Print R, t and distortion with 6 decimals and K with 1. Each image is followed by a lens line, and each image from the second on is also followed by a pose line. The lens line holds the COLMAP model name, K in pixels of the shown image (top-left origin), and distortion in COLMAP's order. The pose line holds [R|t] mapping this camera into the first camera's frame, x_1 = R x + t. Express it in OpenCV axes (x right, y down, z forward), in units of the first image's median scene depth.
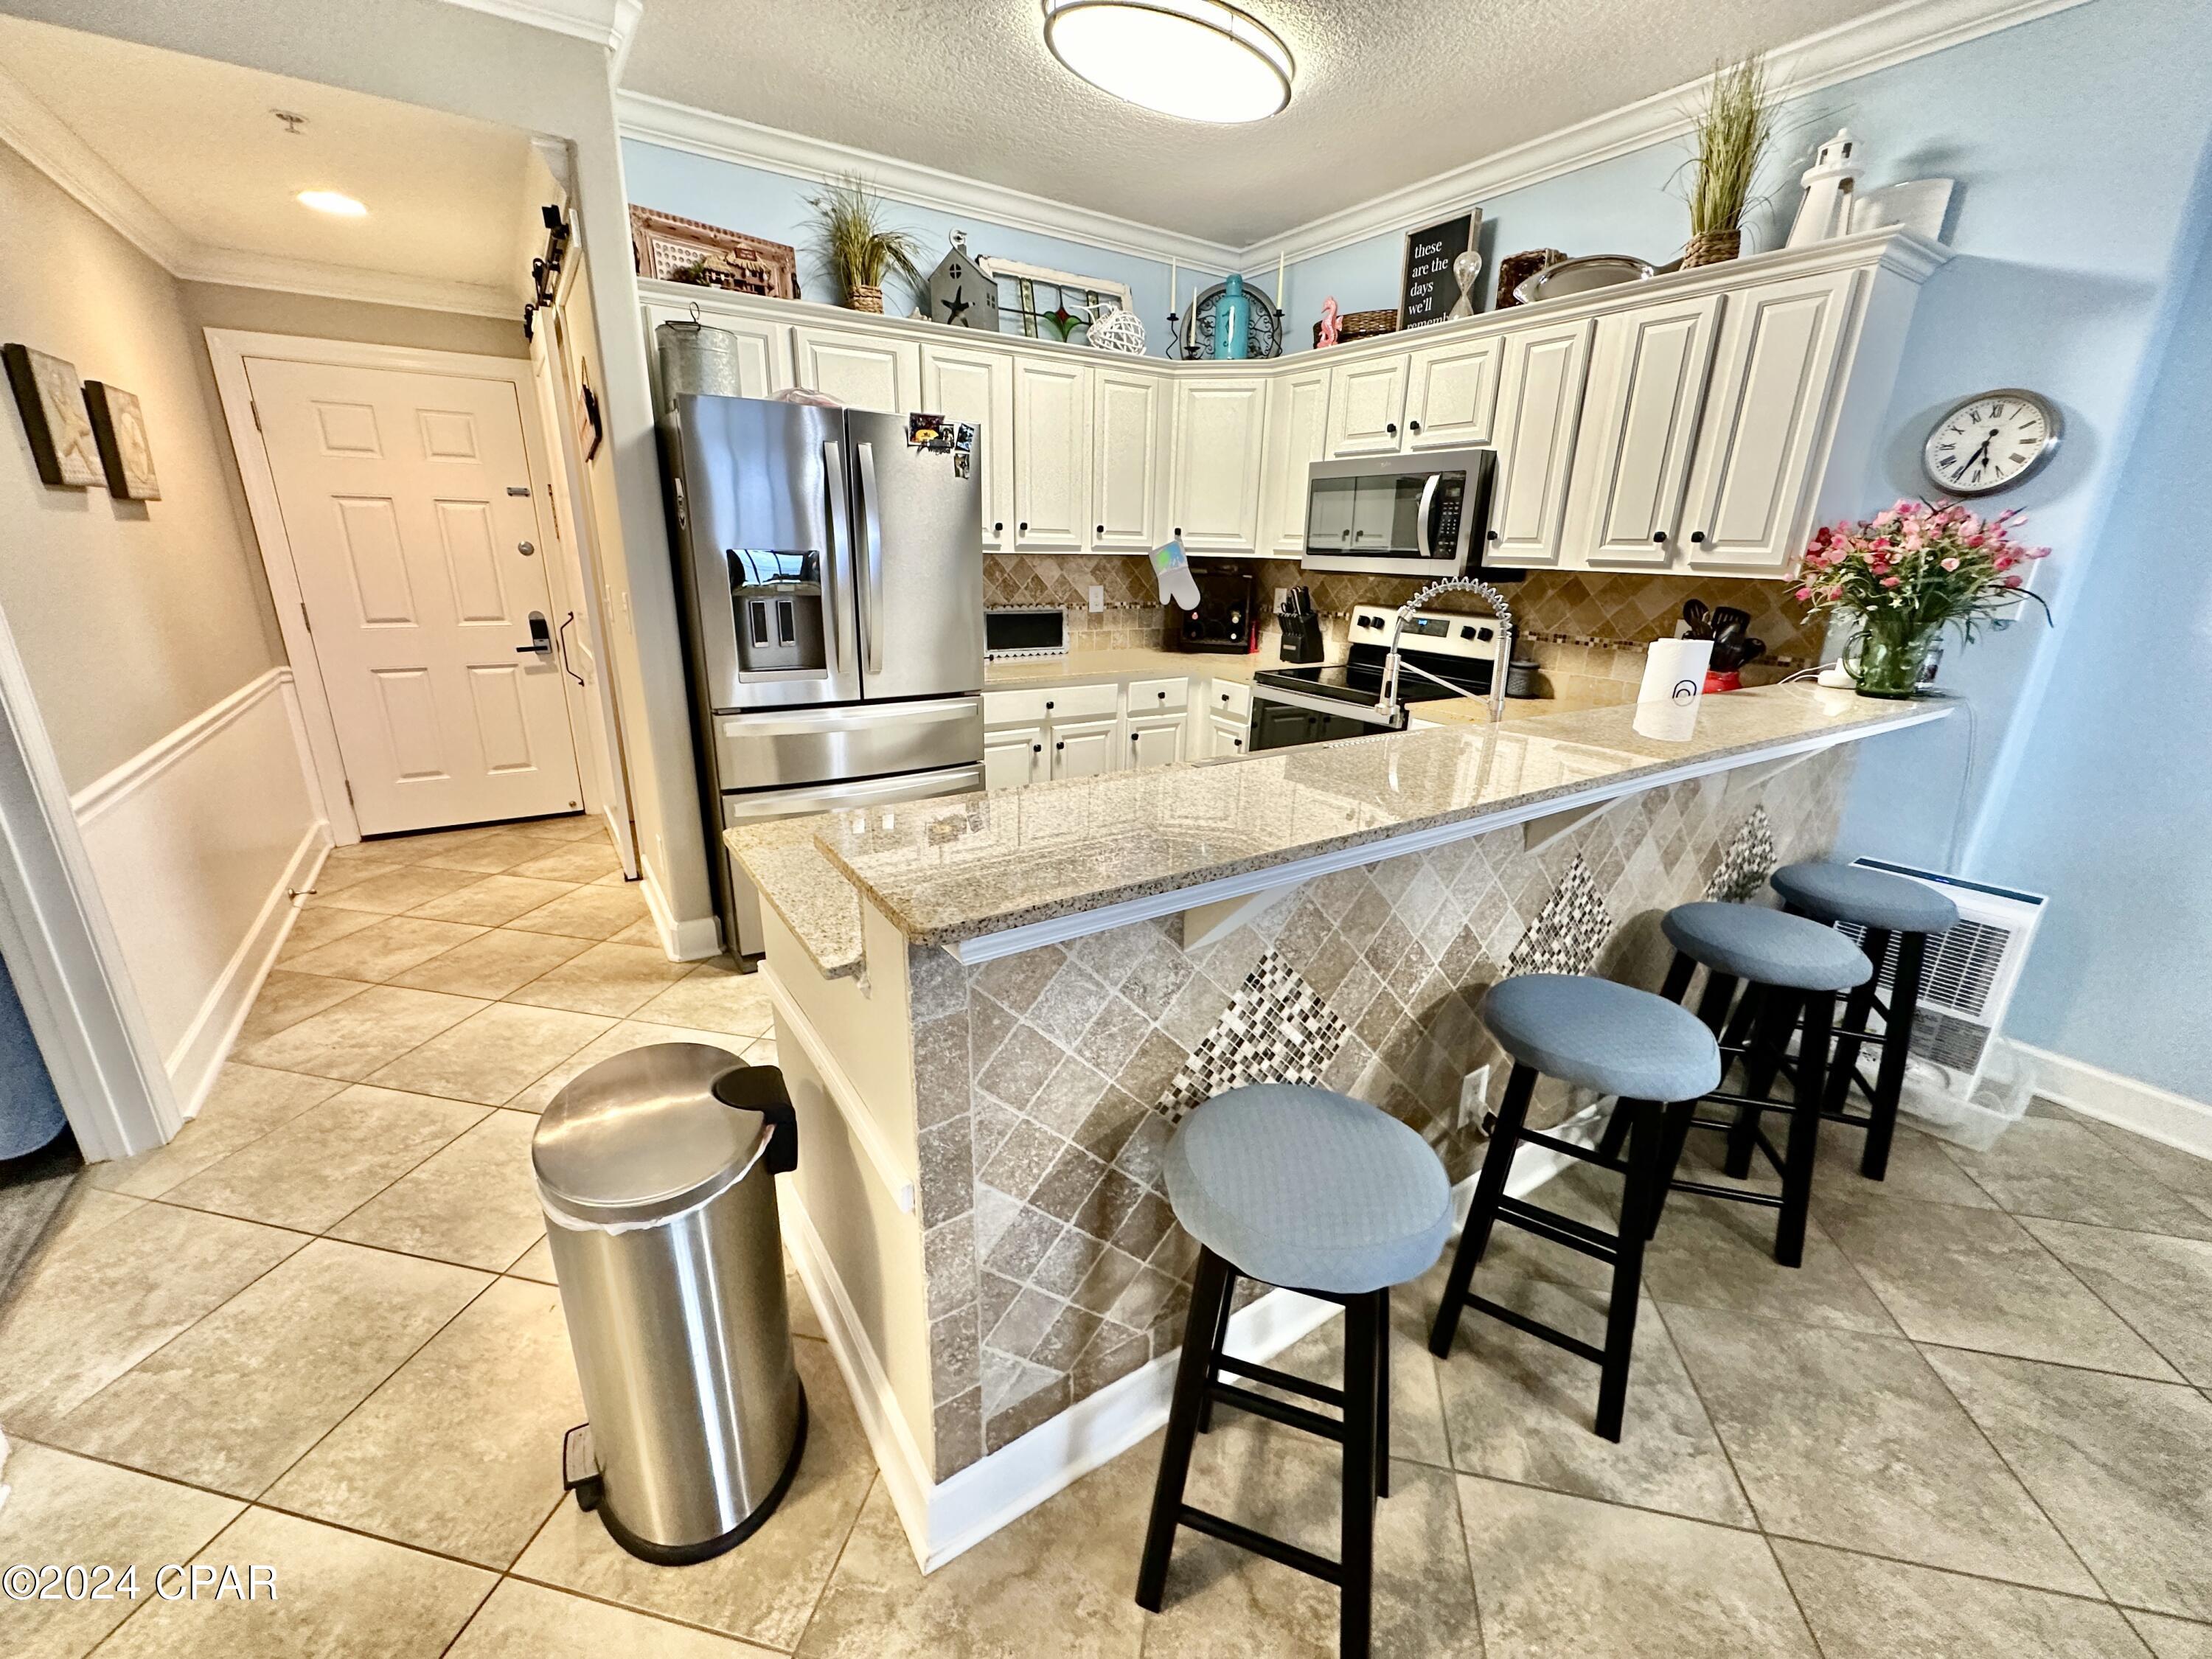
lens RADIAL K [[880.5, 0, 1109.0], [0, 880.5, 833.5], [0, 0, 1]] dist [-0.005237, 0.000585]
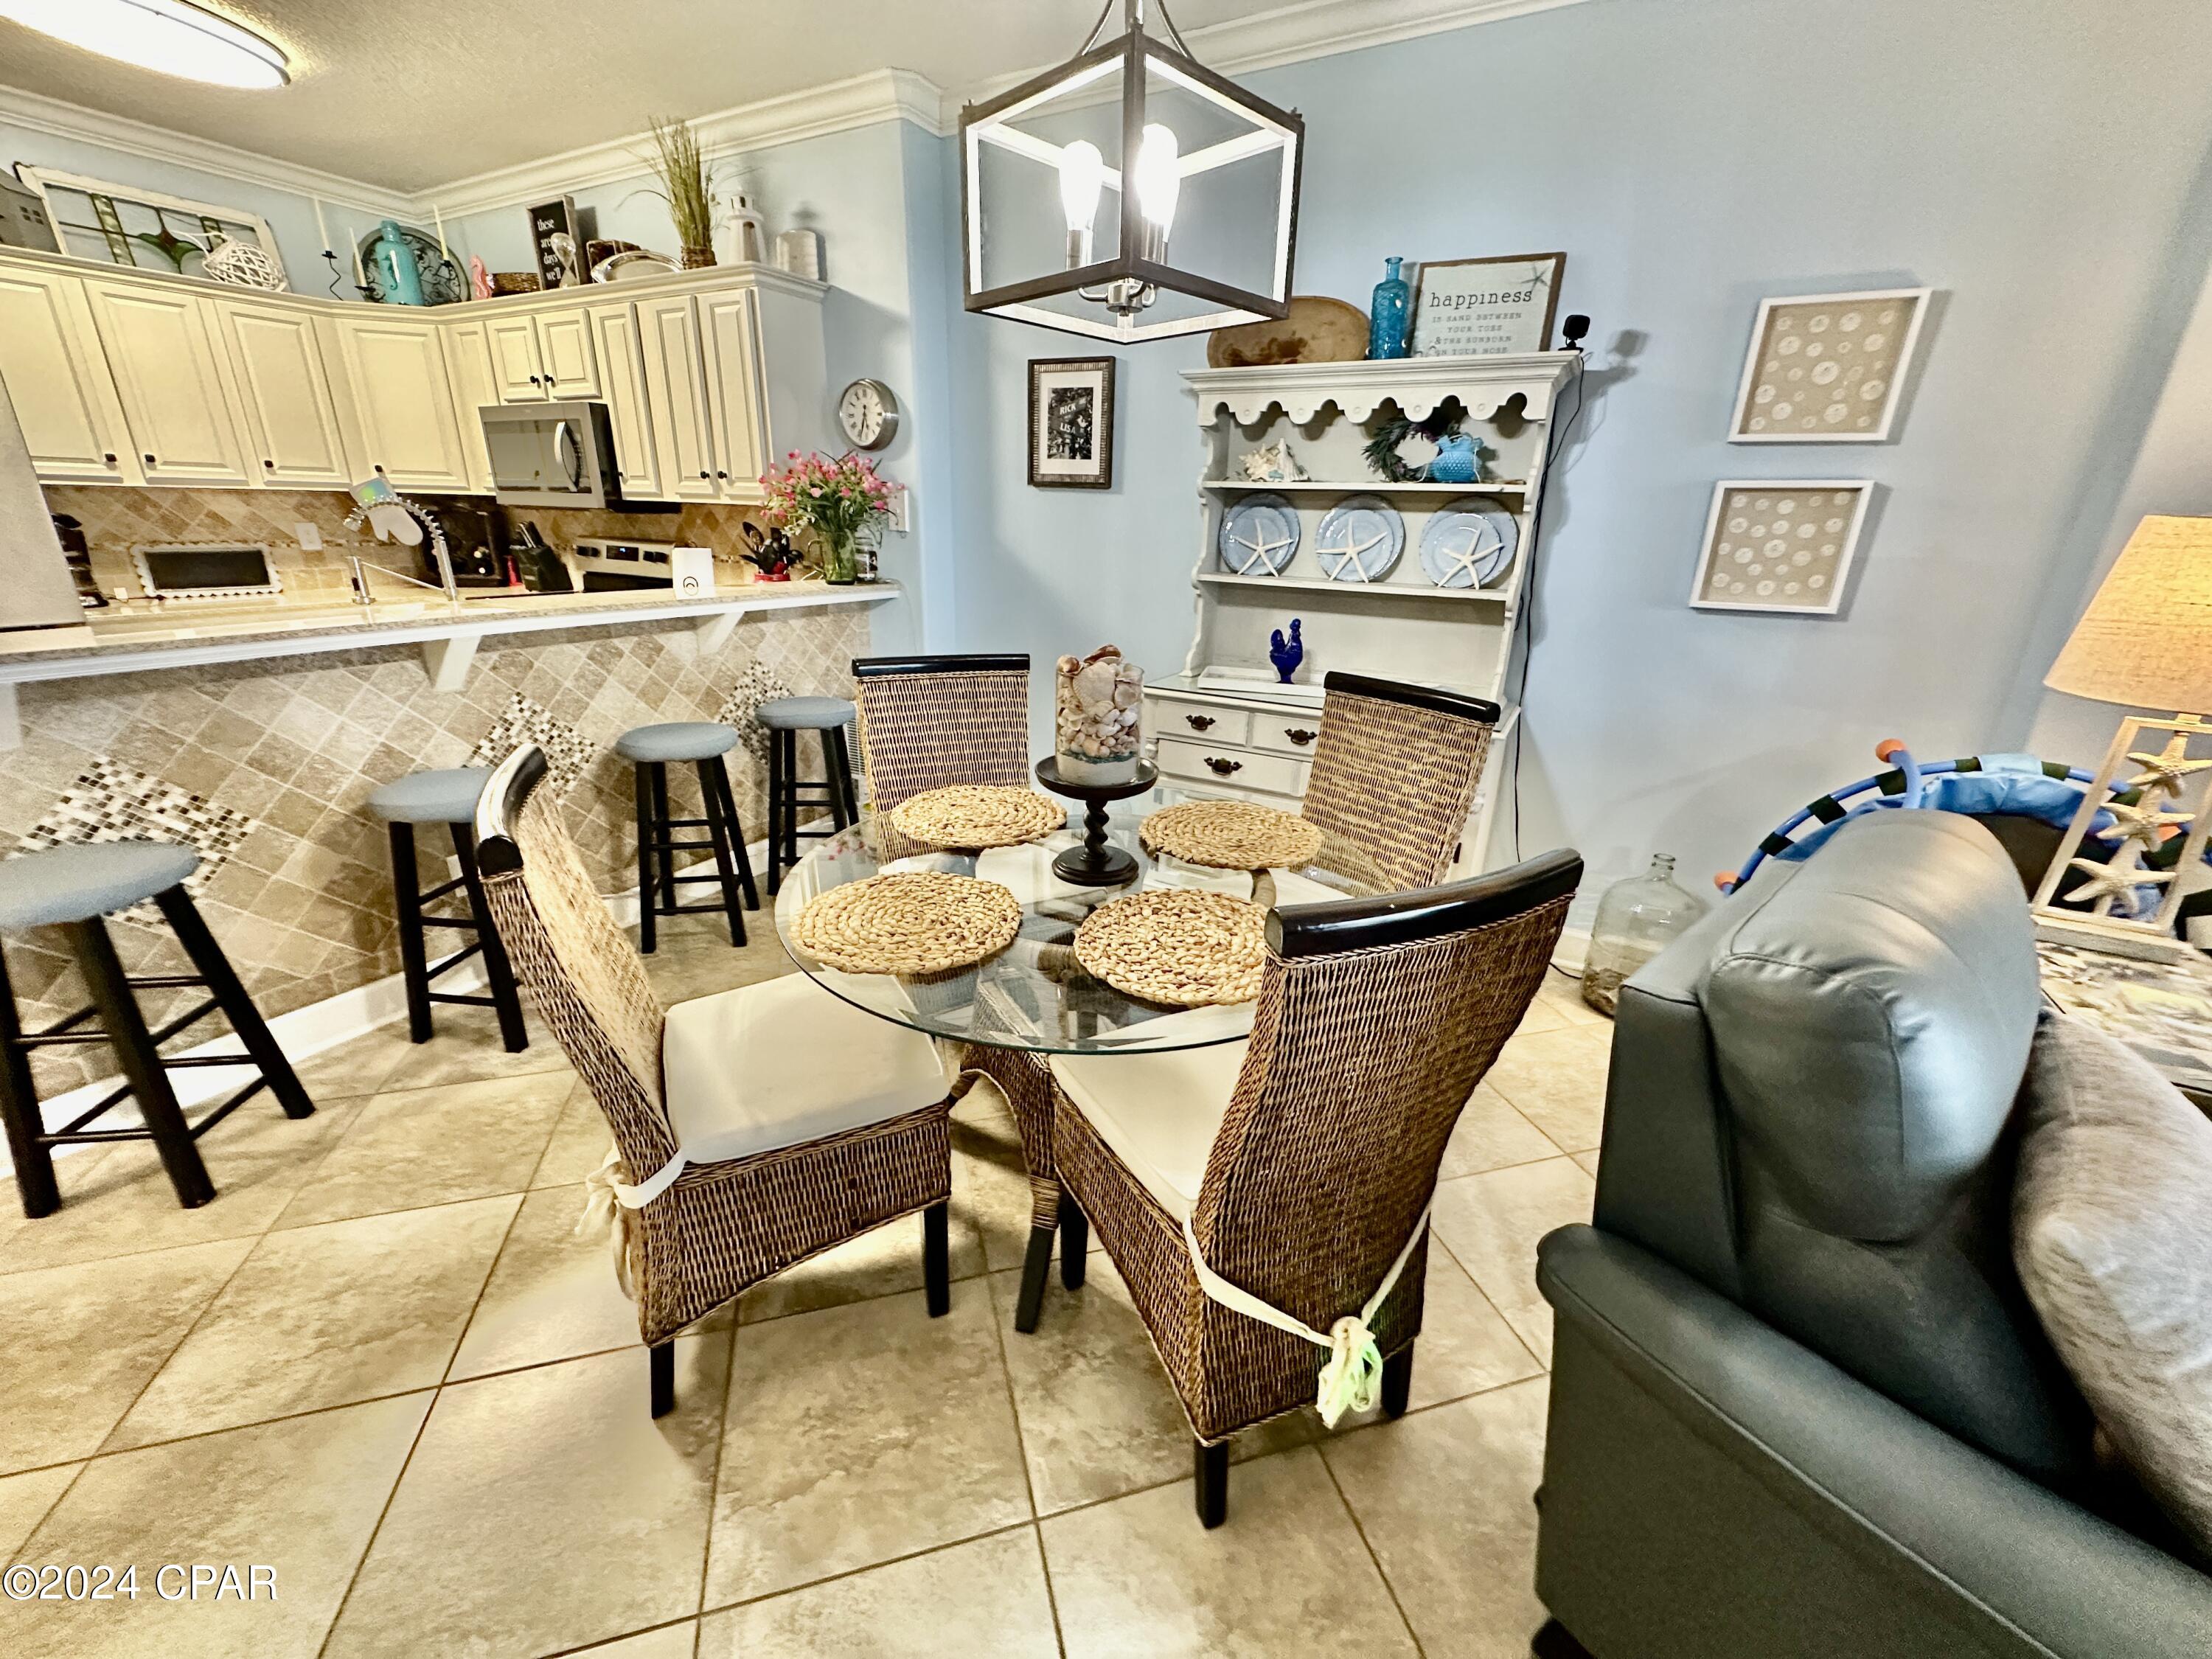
lens RADIAL K [[880.5, 0, 1111.1], [0, 880.5, 831.6], [0, 0, 1]] dist [-0.005237, 0.000585]
pose [[0.885578, -0.156370, 0.437378, 0.387326], [0.136578, 0.987665, 0.076573, 0.143105], [-0.443957, -0.008075, 0.896012, -0.378978]]
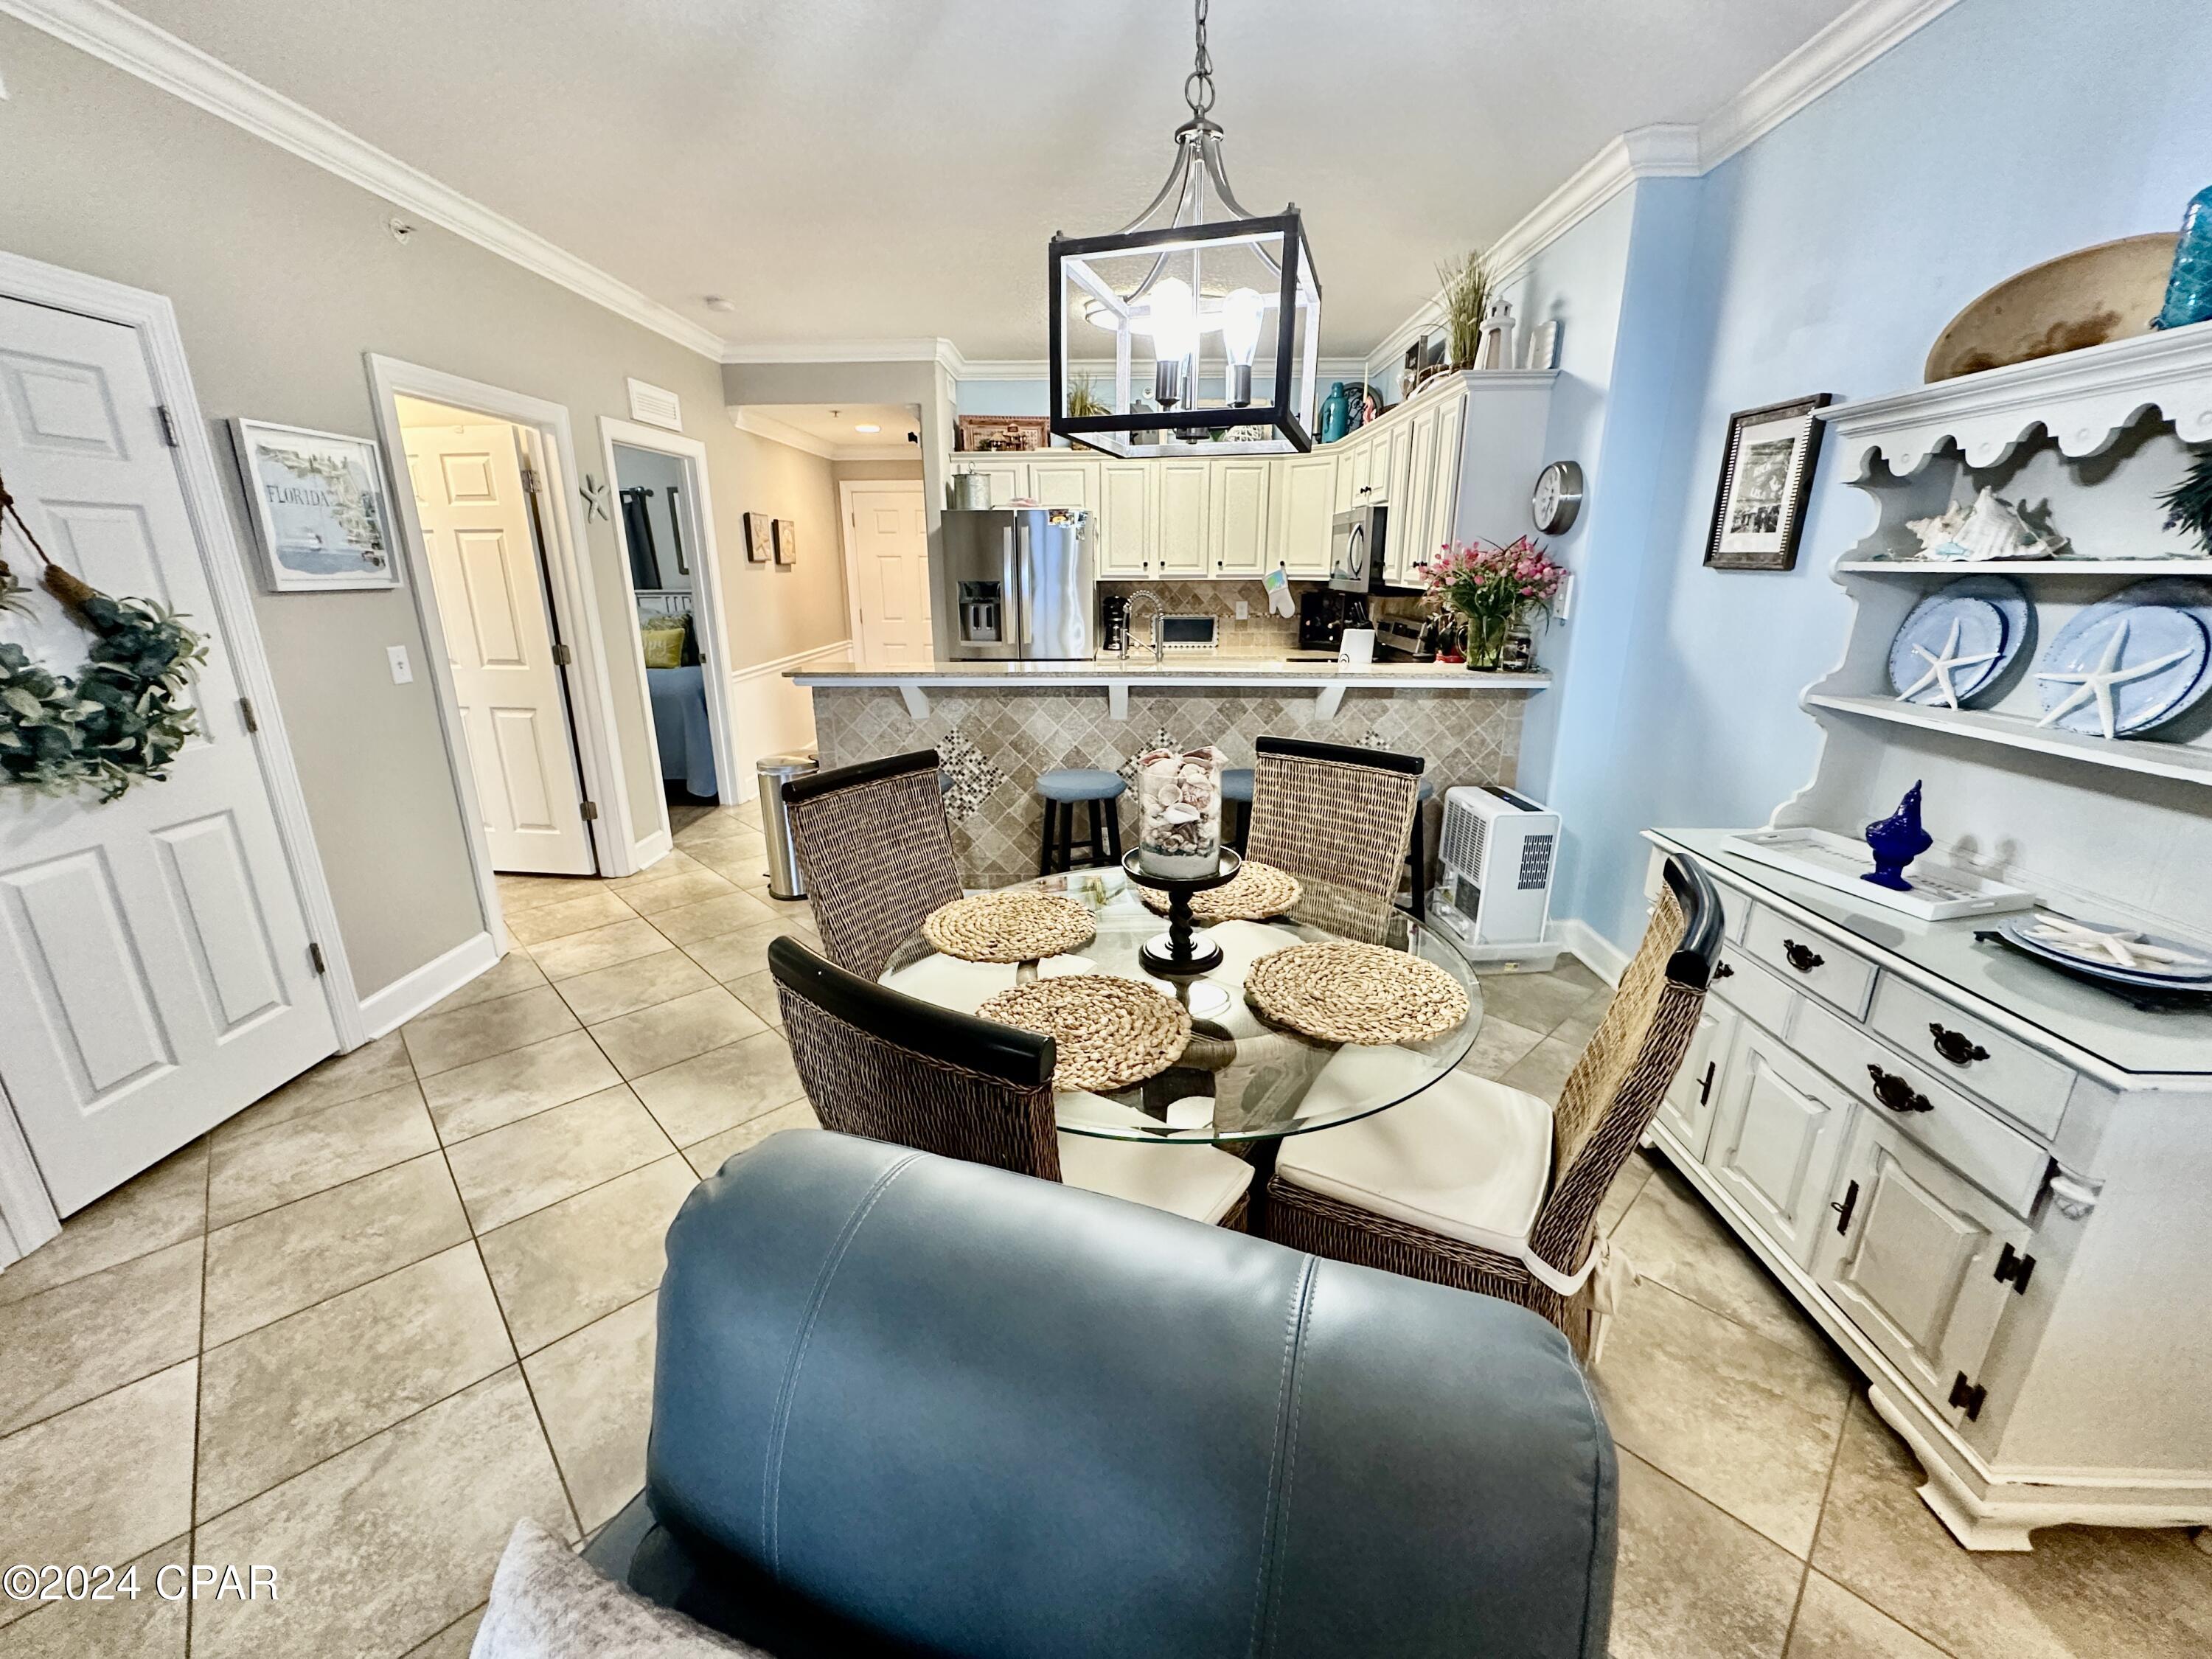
lens RADIAL K [[880.5, 0, 1103.8], [0, 880.5, 832.3], [0, 0, 1]] dist [-0.005237, 0.000585]
pose [[0.818860, 0.144518, -0.555503, 0.835958], [-0.159117, 0.987009, 0.022225, 0.124966], [0.551498, 0.070191, 0.831218, -0.385097]]
